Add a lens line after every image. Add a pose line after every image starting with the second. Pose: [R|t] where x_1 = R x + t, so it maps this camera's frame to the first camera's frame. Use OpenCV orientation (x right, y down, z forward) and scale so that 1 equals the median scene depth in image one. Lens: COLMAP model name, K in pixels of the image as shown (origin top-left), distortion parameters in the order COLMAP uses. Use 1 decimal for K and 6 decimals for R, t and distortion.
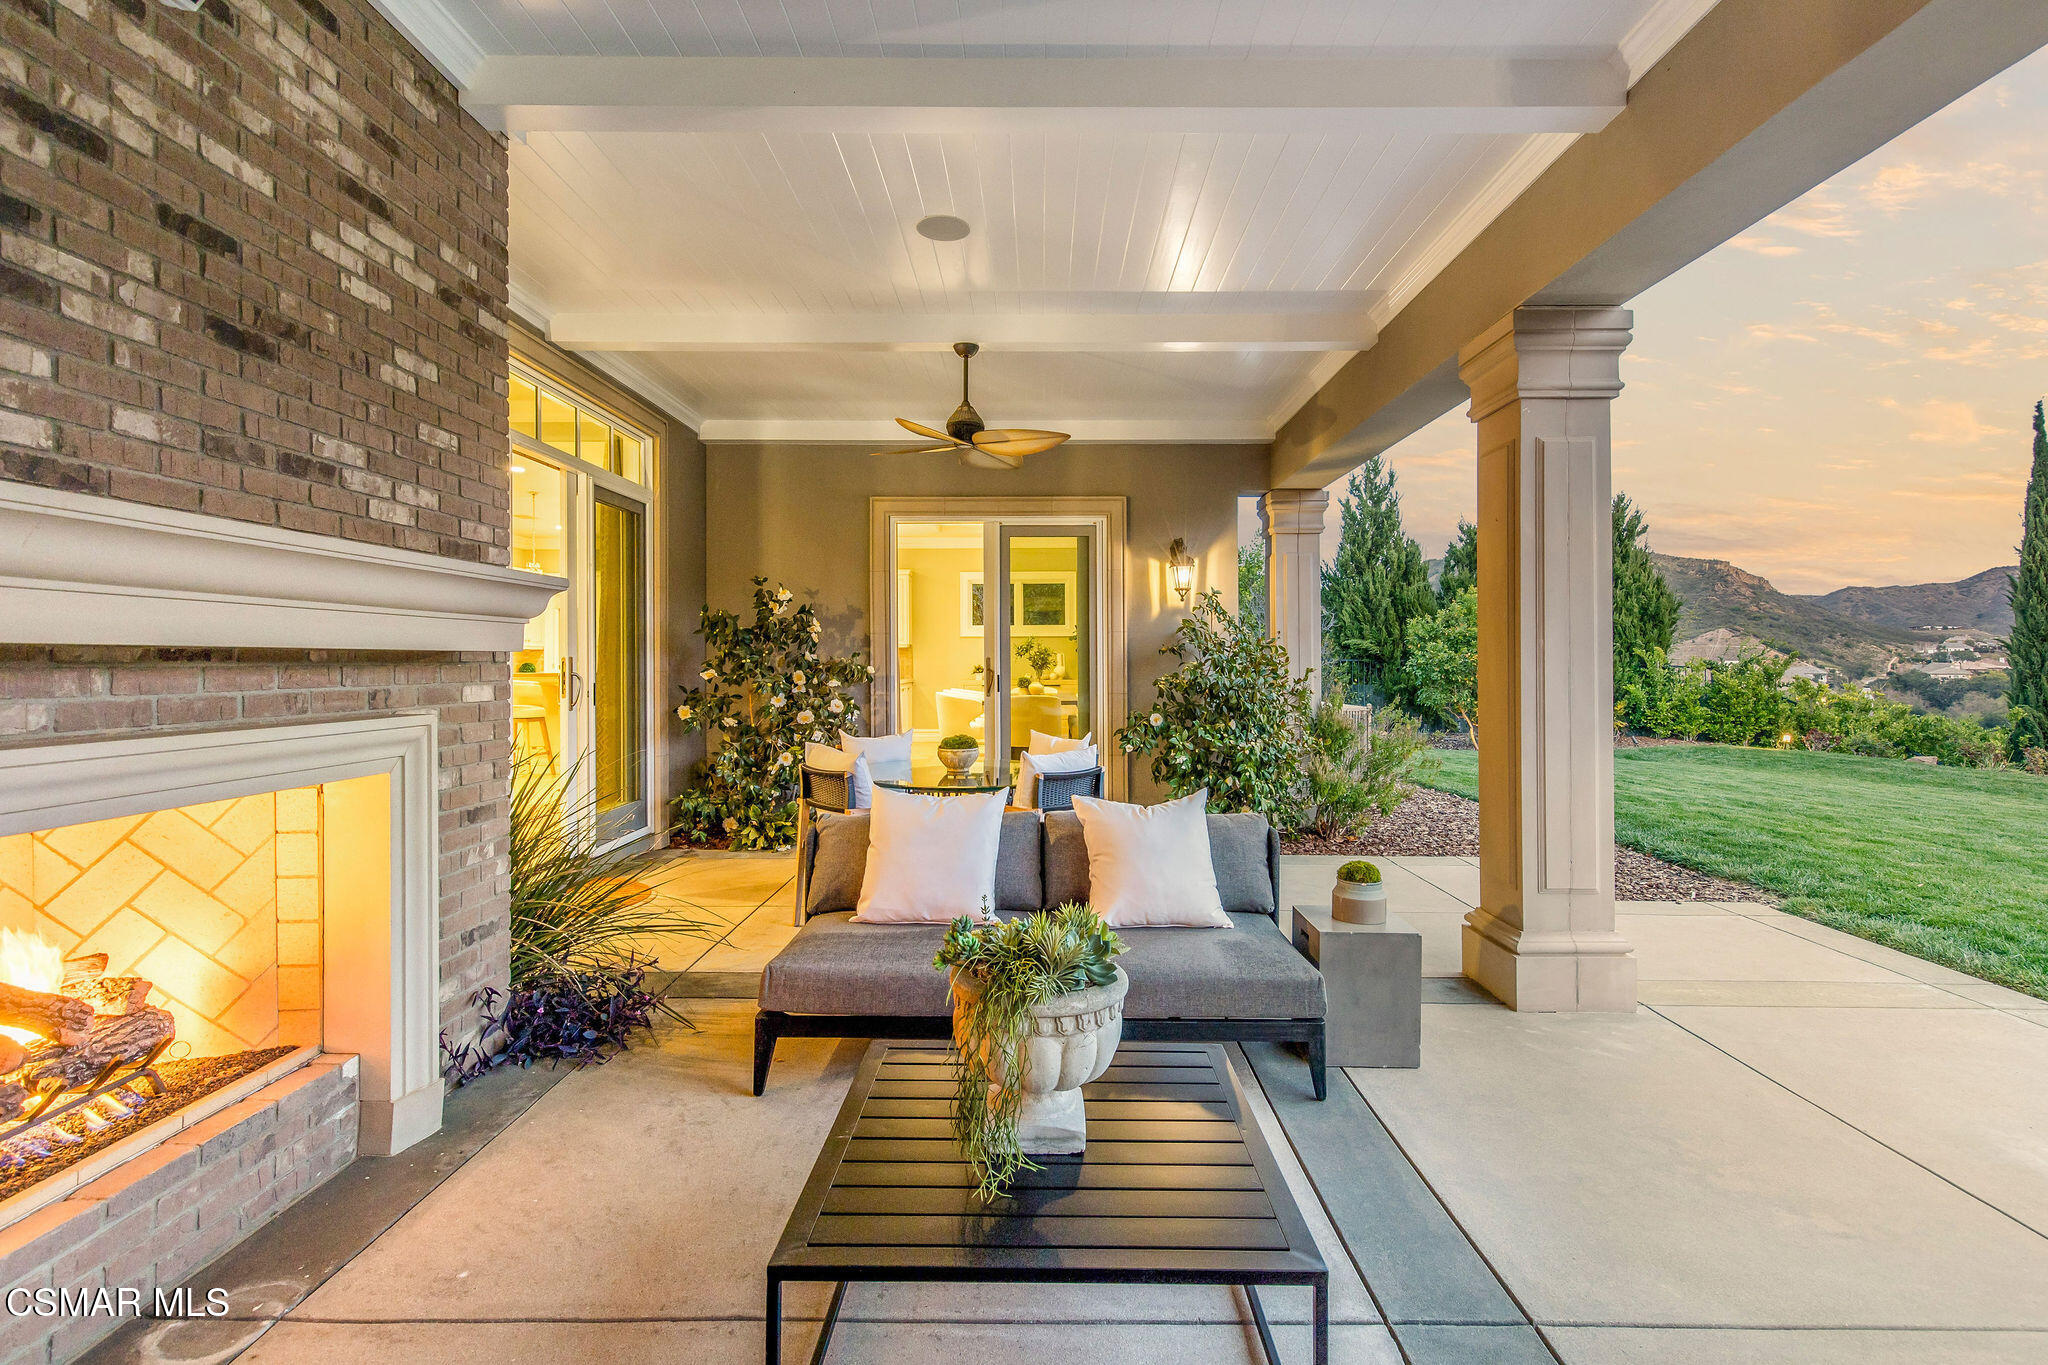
lens RADIAL K [[915.9, 0, 1026.8], [0, 915.9, 656.7], [0, 0, 1]] dist [0.004968, 0.000522]
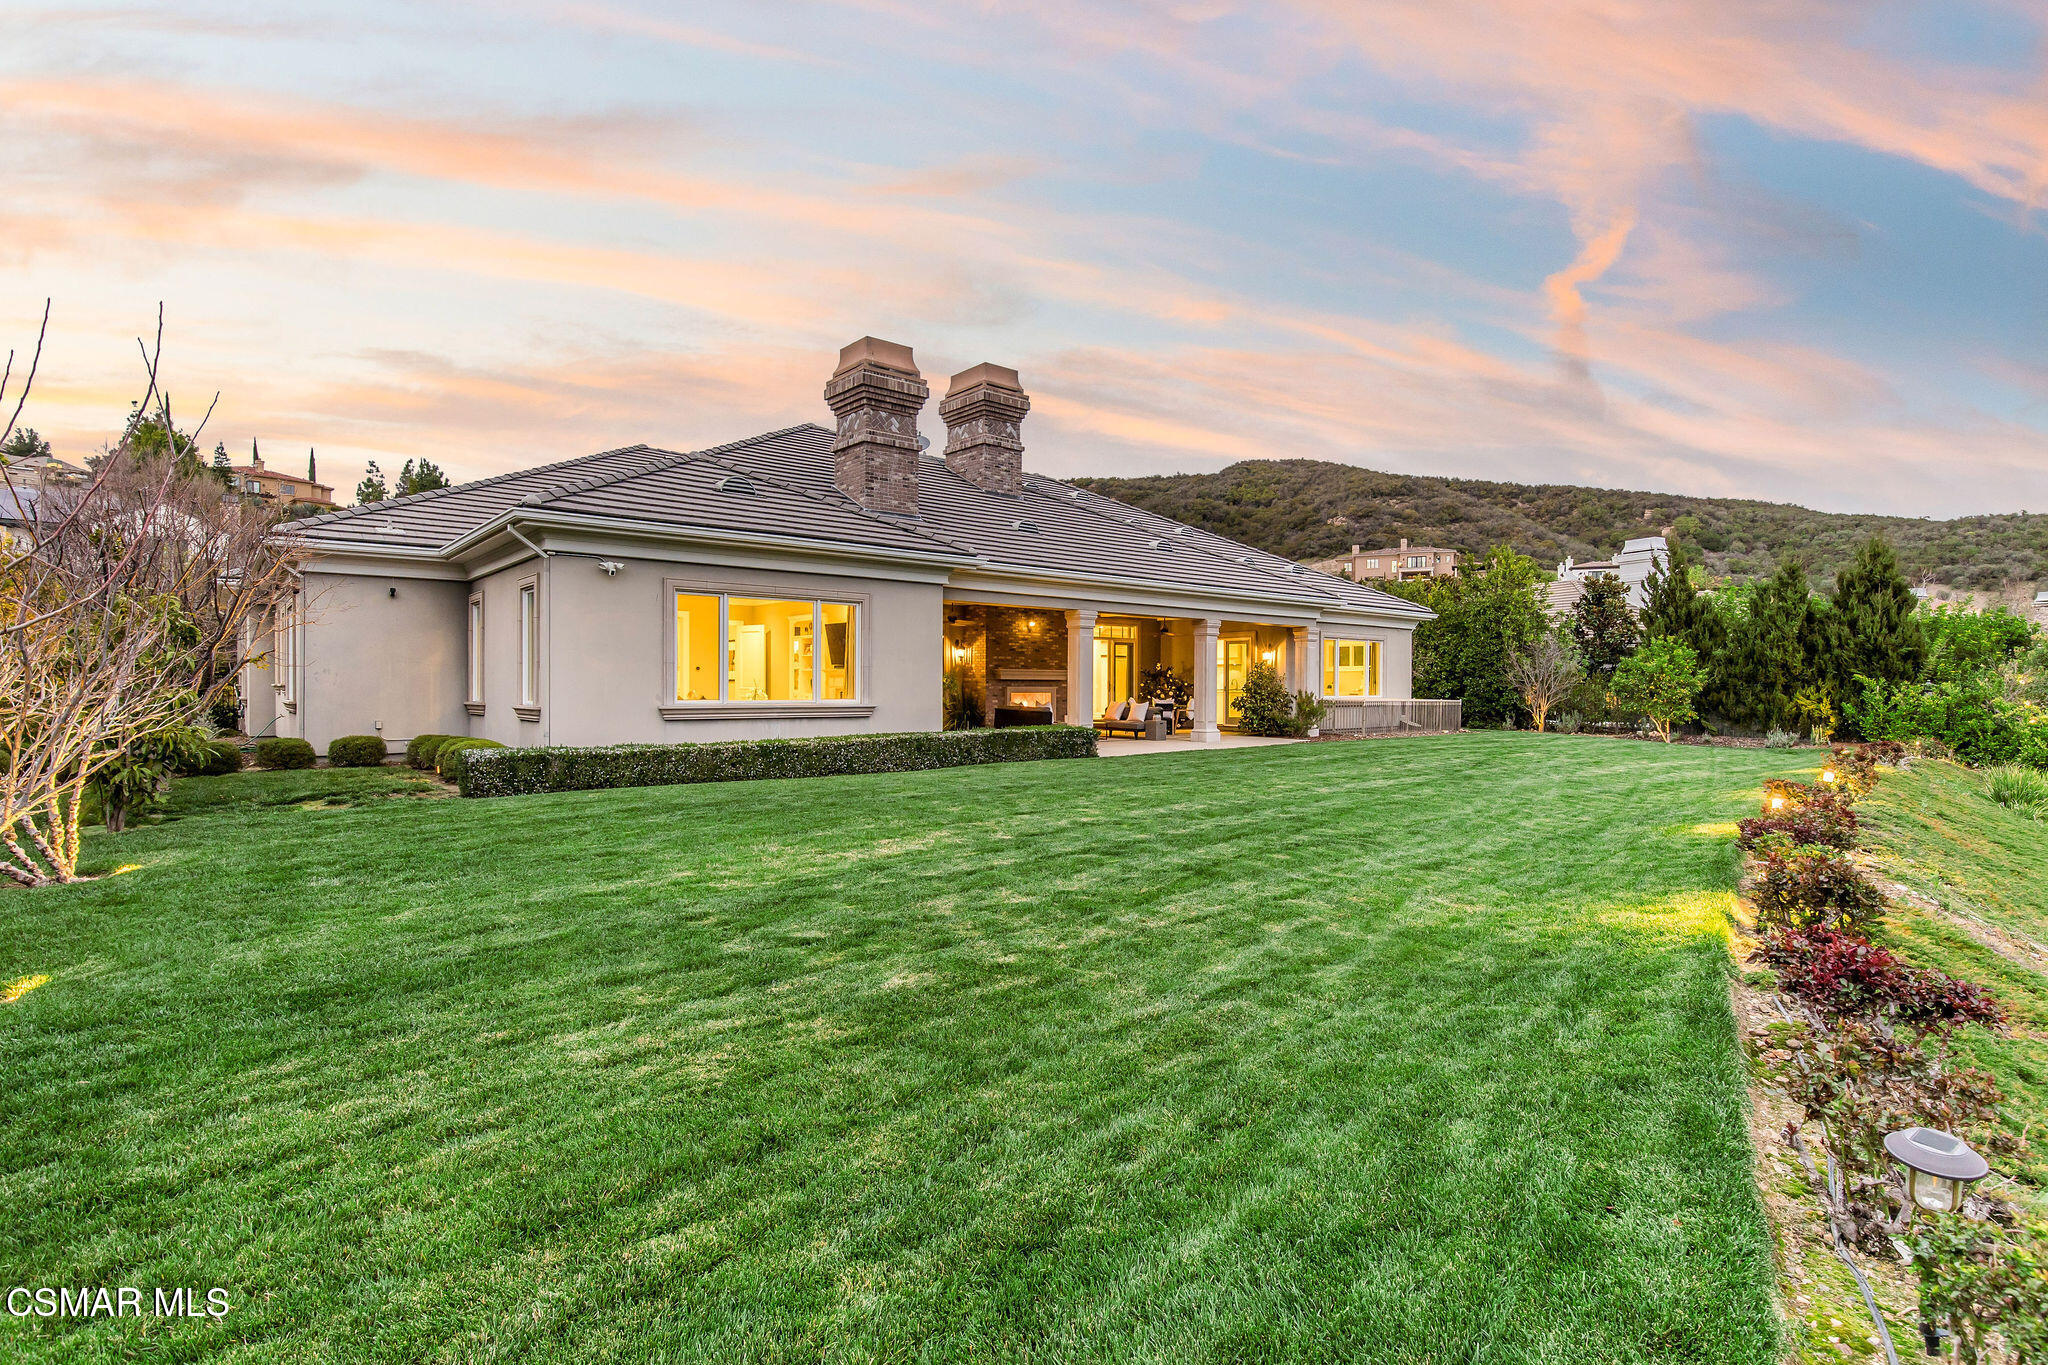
lens RADIAL K [[932.3, 0, 1024.0], [0, 932.3, 682.5], [0, 0, 1]] dist [0.000394, 0.000003]
pose [[0.637680, 0.008069, -0.770259, 3.513968], [-0.005150, 0.999967, 0.006212, -0.014609], [0.770284, 0.000006, 0.637701, -2.864864]]
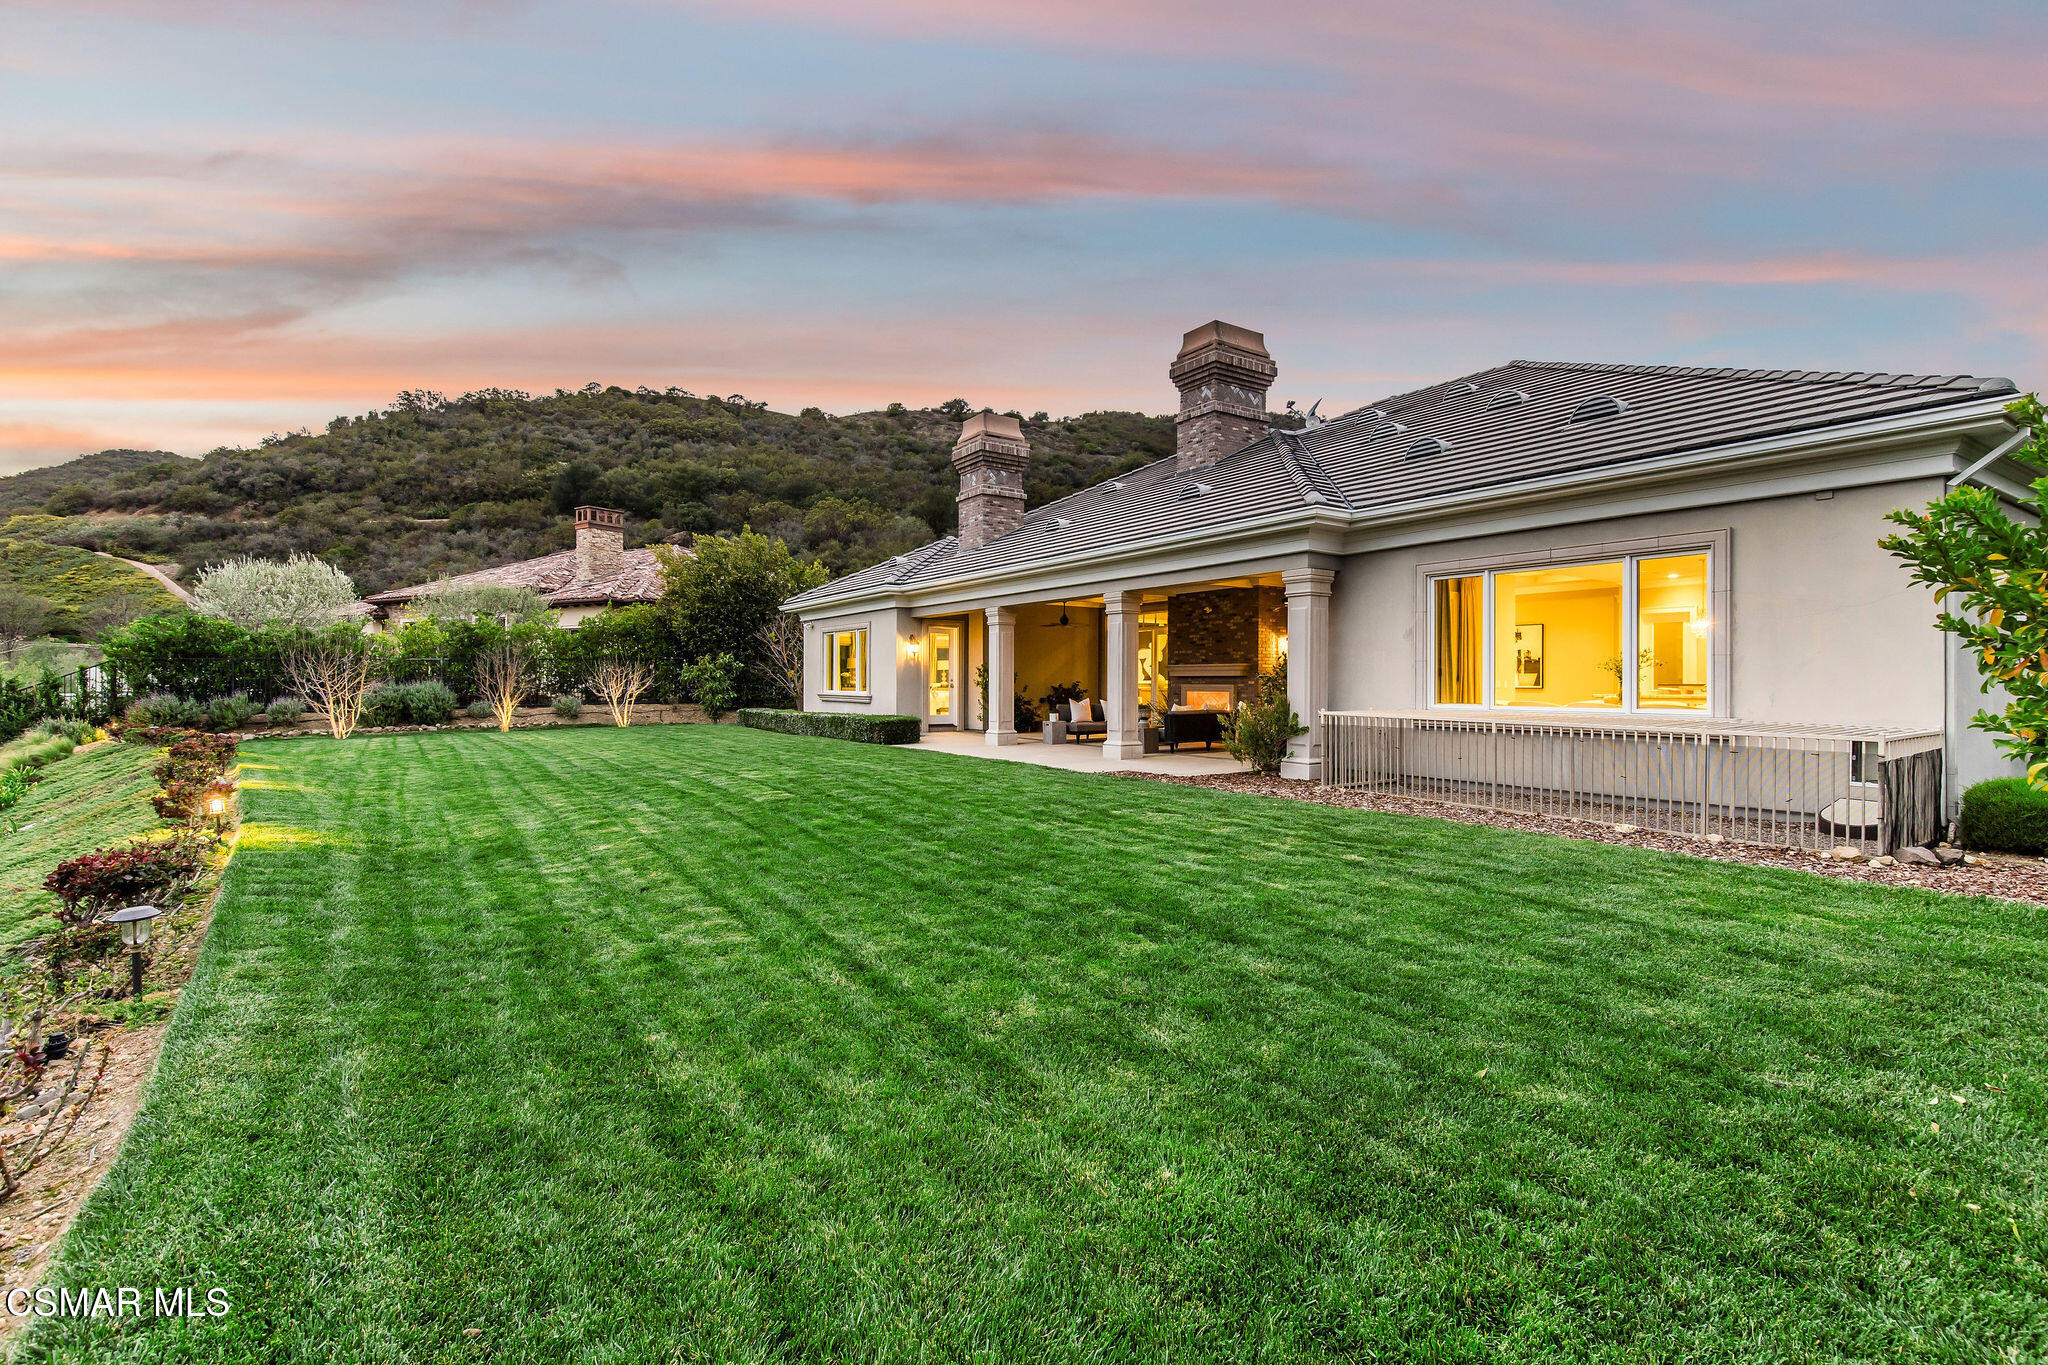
lens RADIAL K [[966.1, 0, 1024.0], [0, 966.1, 682.5], [0, 0, 1]] dist [0.001354, 0.000151]
pose [[-0.838052, 0.001402, -0.545588, 2.739343], [0.002753, 0.999995, -0.001659, 0.032047], [0.545583, -0.002892, -0.838052, 3.651121]]
